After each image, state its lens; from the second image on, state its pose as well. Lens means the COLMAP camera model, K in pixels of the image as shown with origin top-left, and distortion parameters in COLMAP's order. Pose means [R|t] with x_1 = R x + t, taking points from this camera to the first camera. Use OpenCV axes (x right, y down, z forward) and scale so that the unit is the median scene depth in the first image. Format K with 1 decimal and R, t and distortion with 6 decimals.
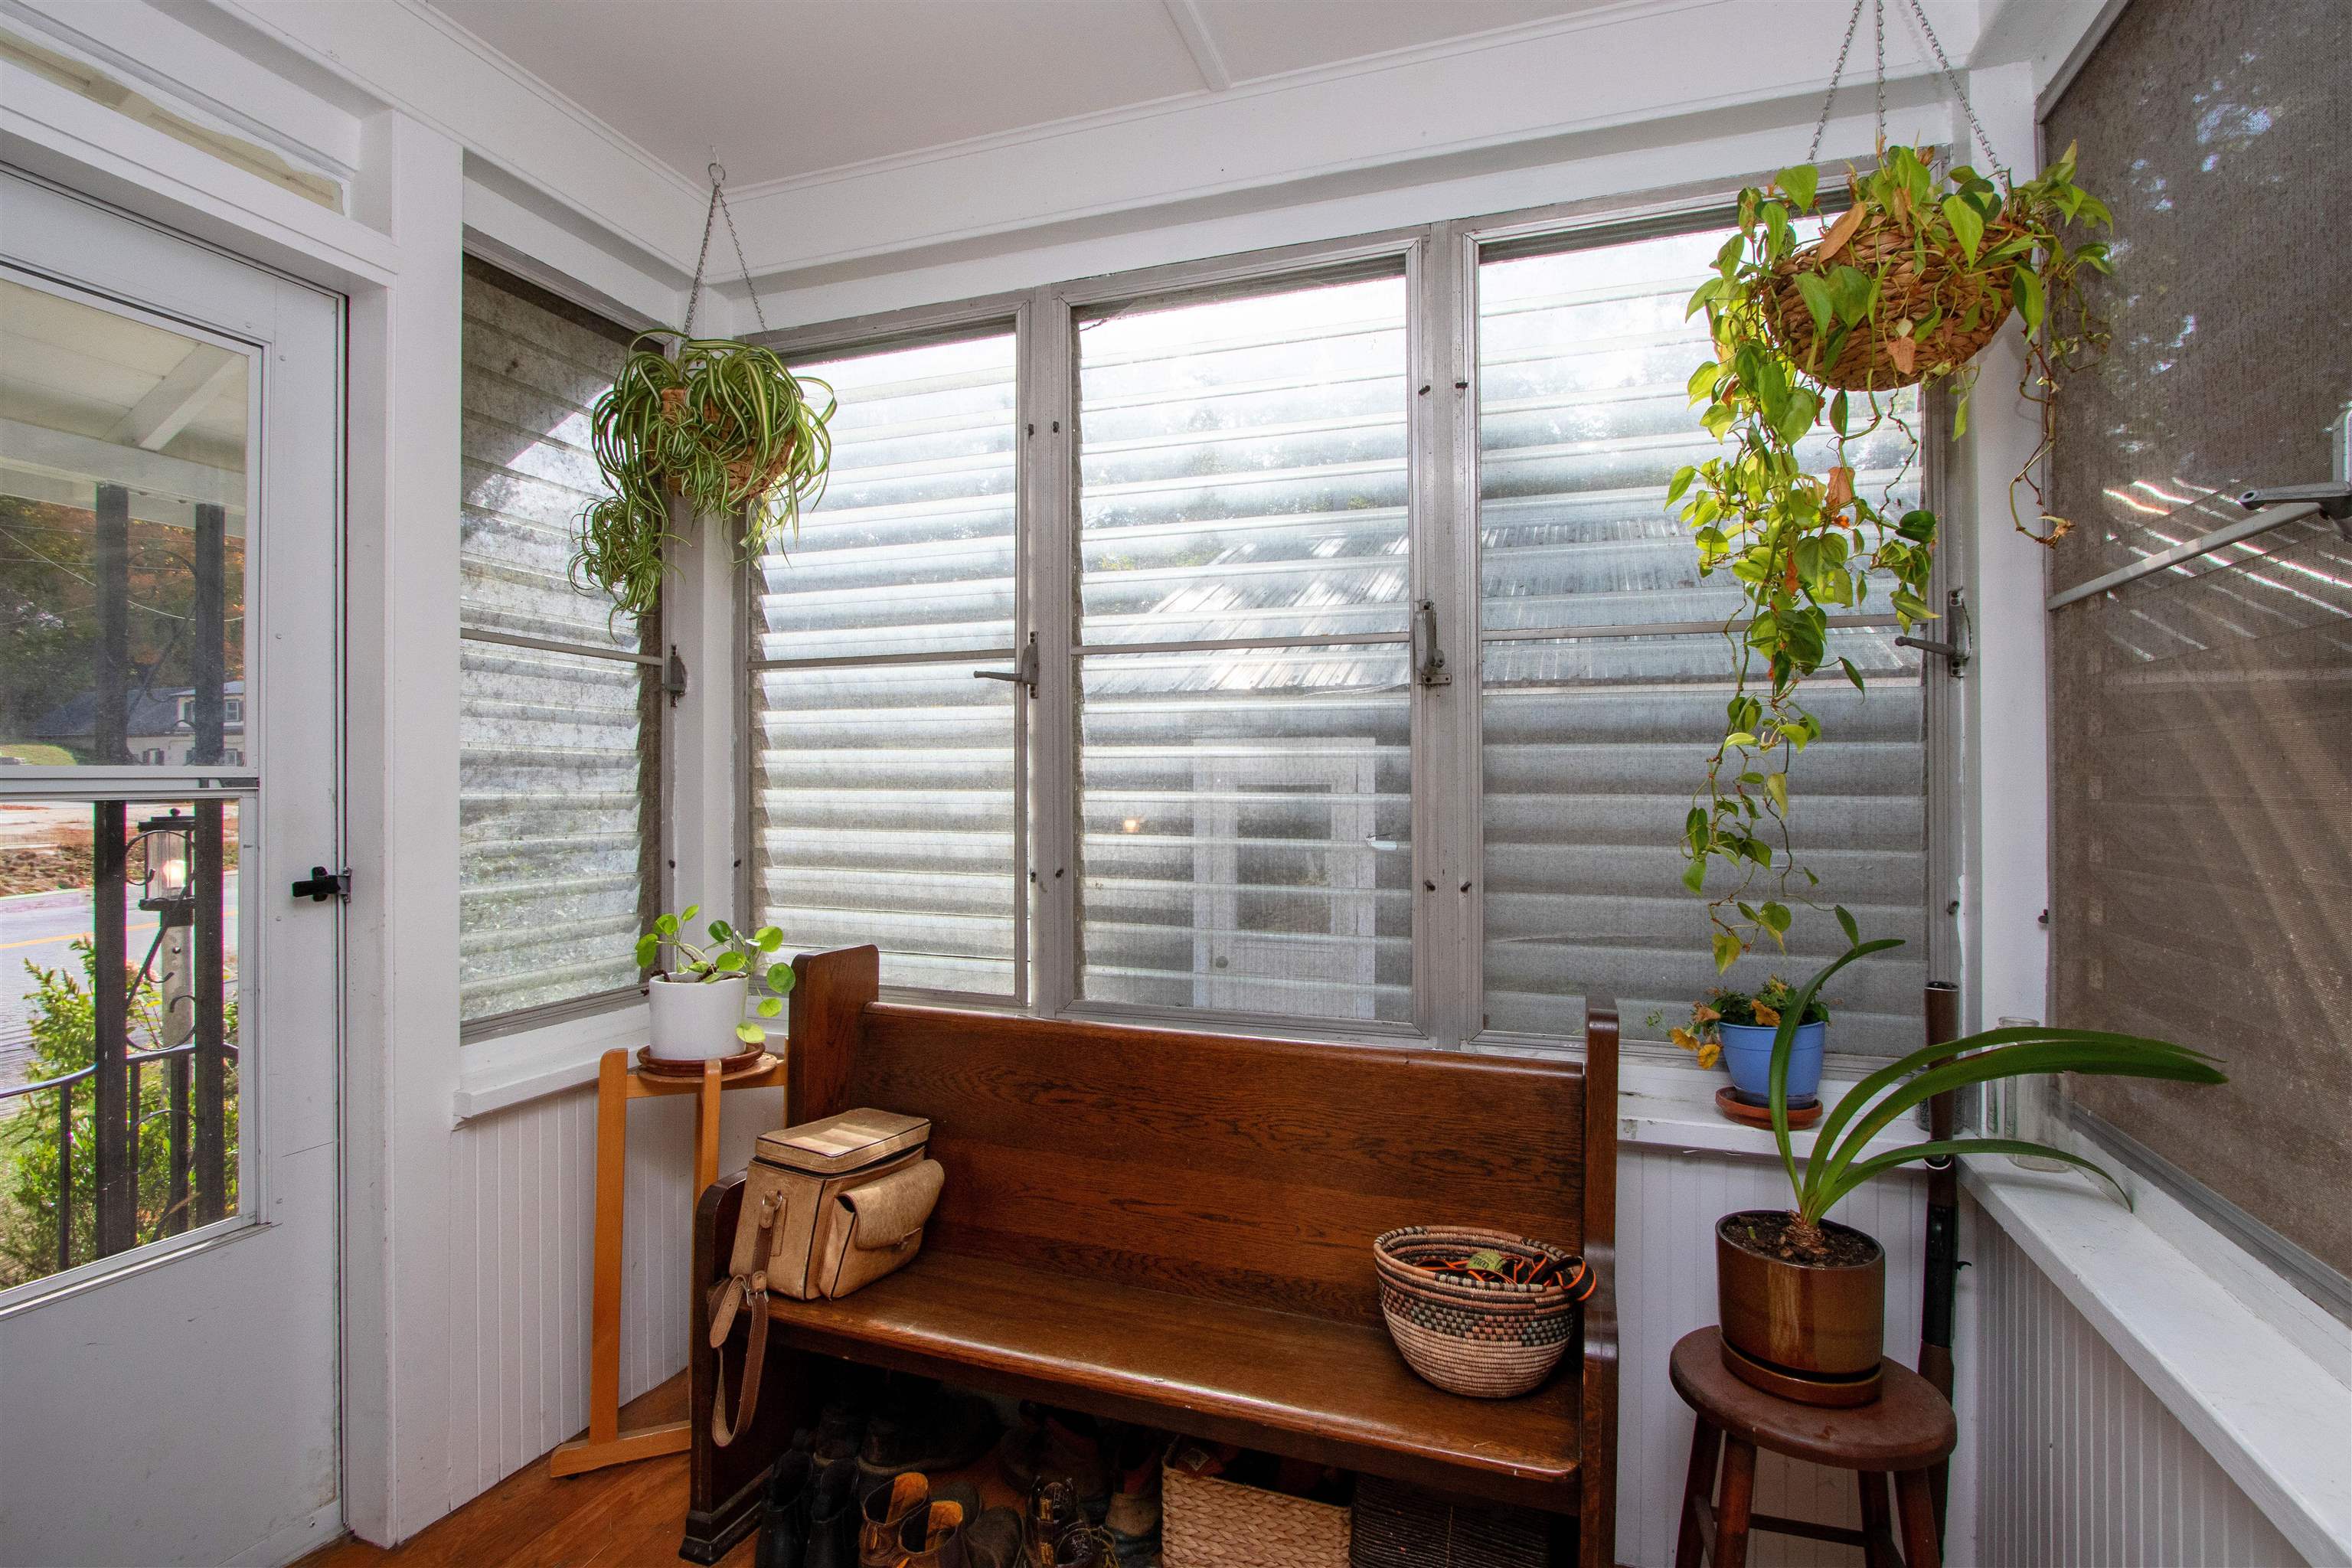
lens RADIAL K [[1074.3, 0, 1177.6], [0, 1074.3, 758.7], [0, 0, 1]] dist [-0.019494, 0.003686]
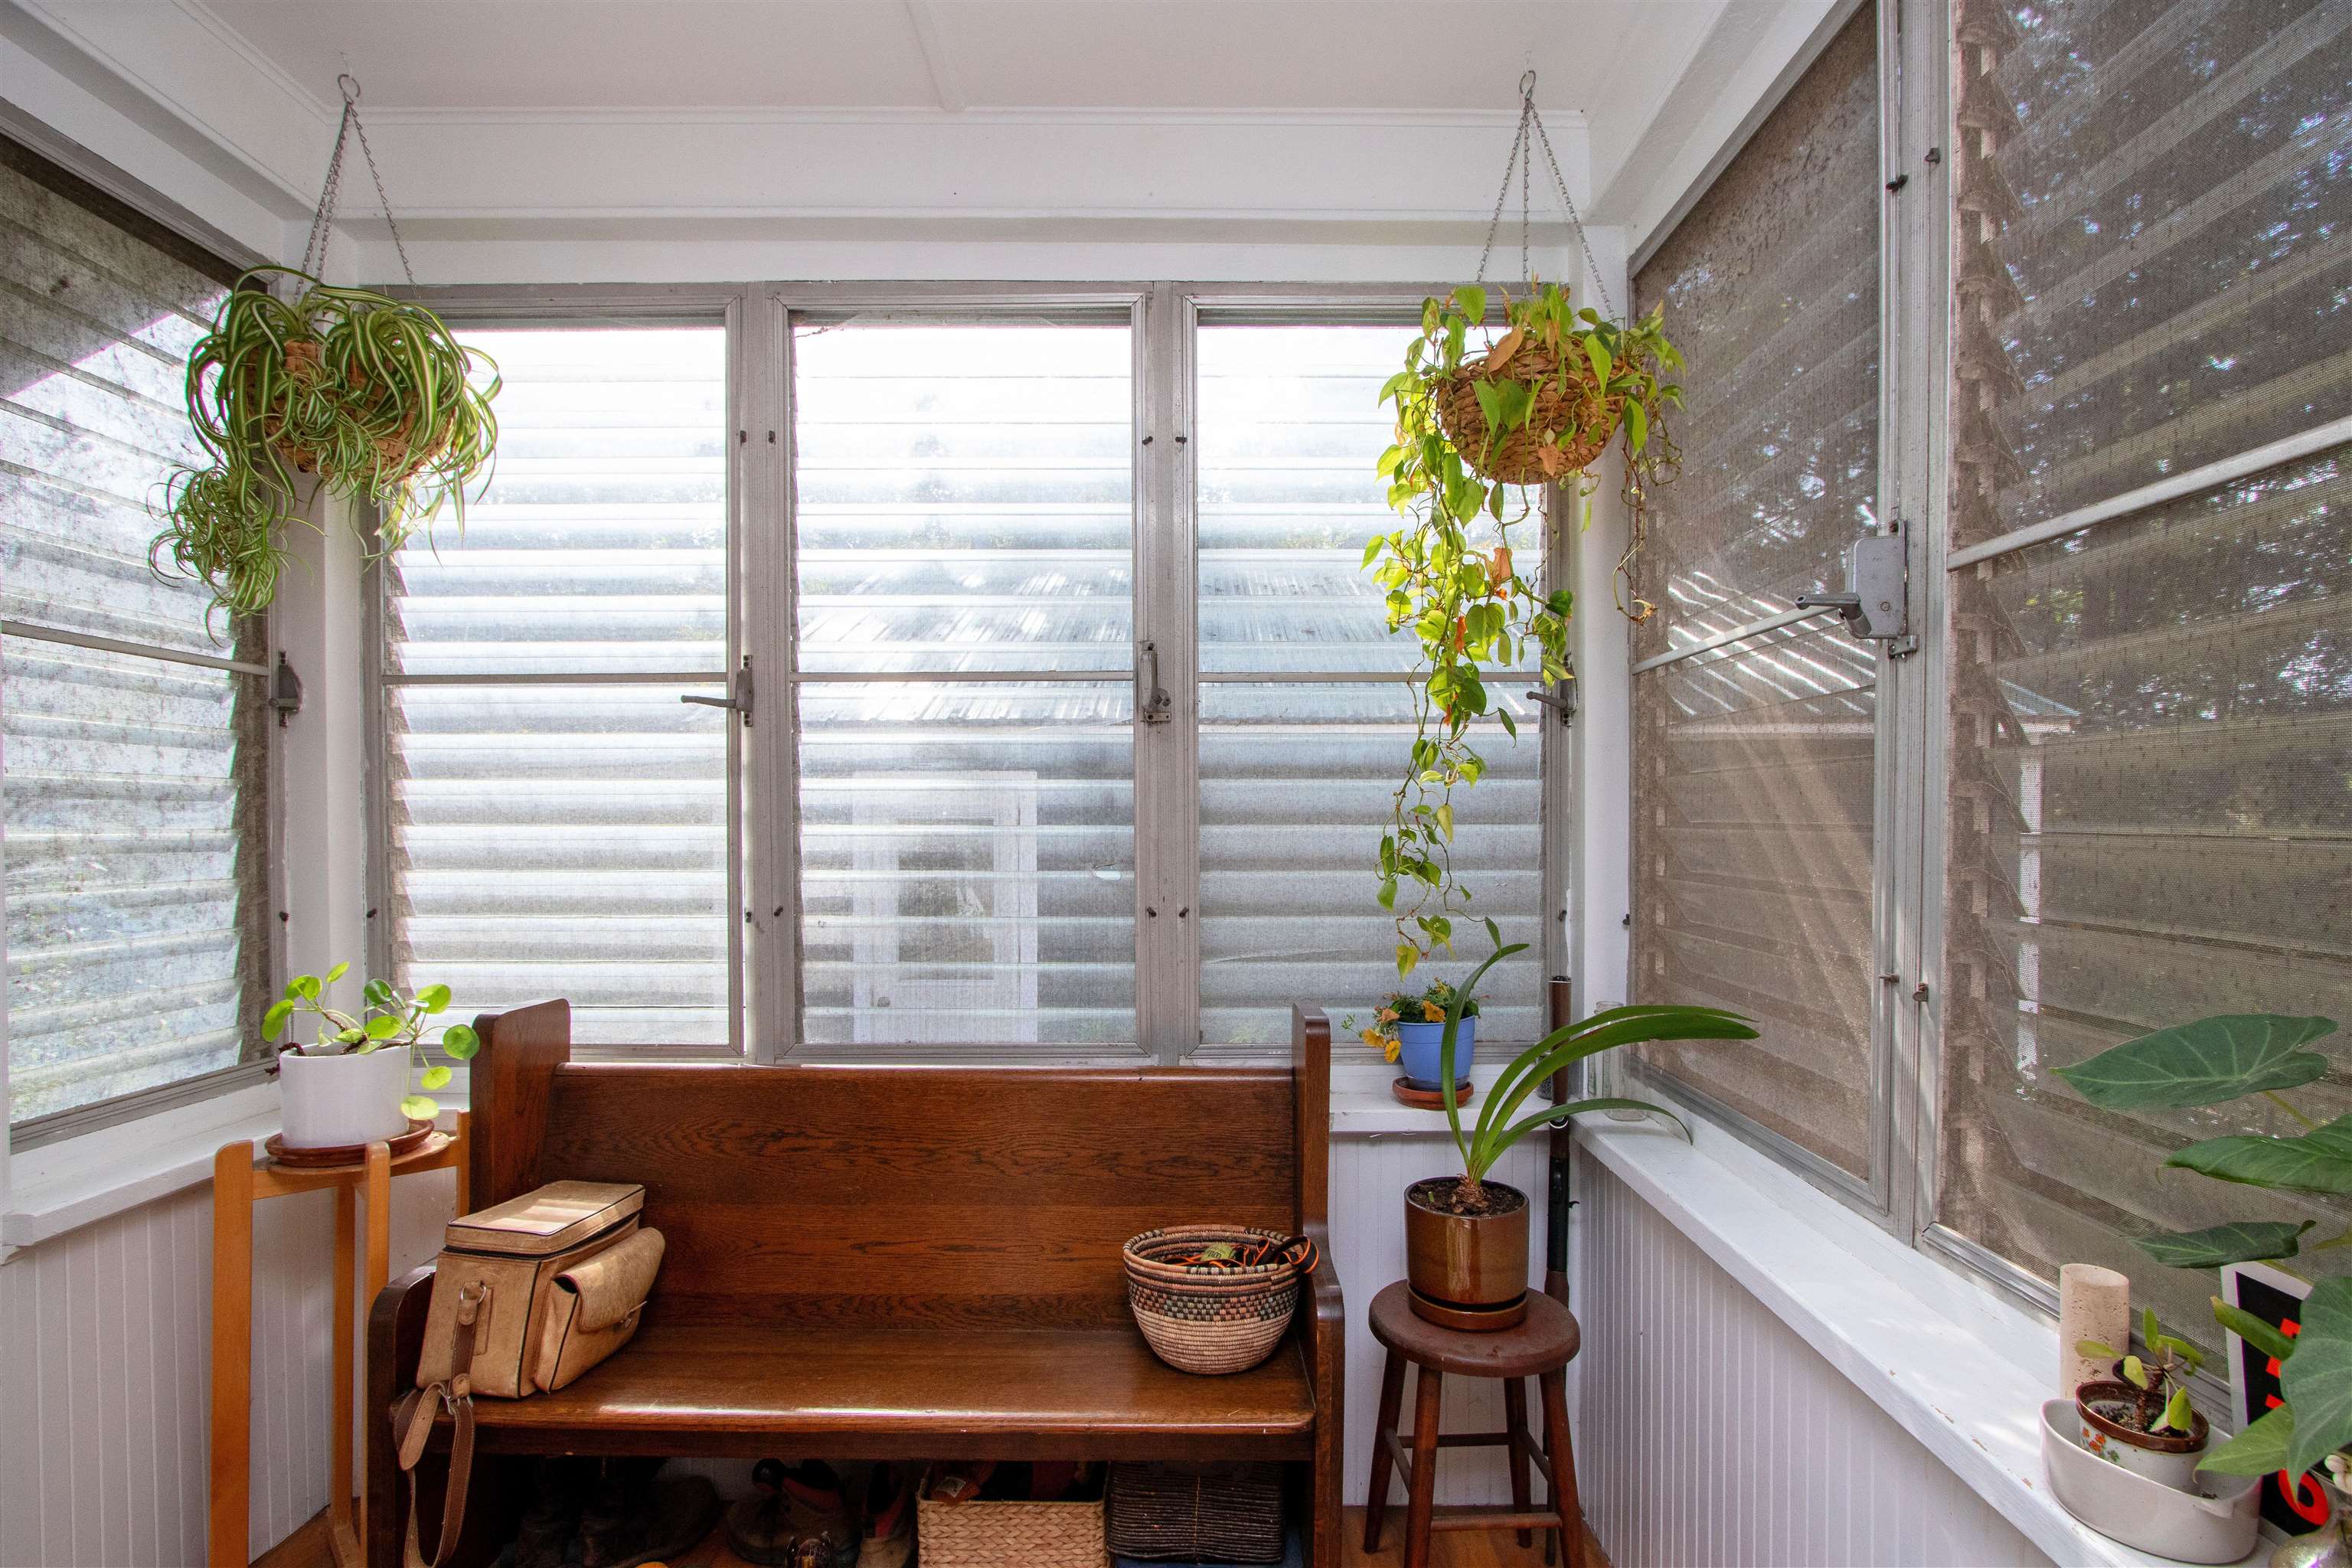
lens RADIAL K [[1093.6, 0, 1178.8], [0, 1093.6, 813.3], [0, 0, 1]] dist [-0.019634, 0.000957]
pose [[0.939559, -0.003484, 0.342370, -0.118306], [-0.003016, 0.999825, 0.018451, 0.000985], [-0.342374, -0.018369, 0.939384, -0.022290]]
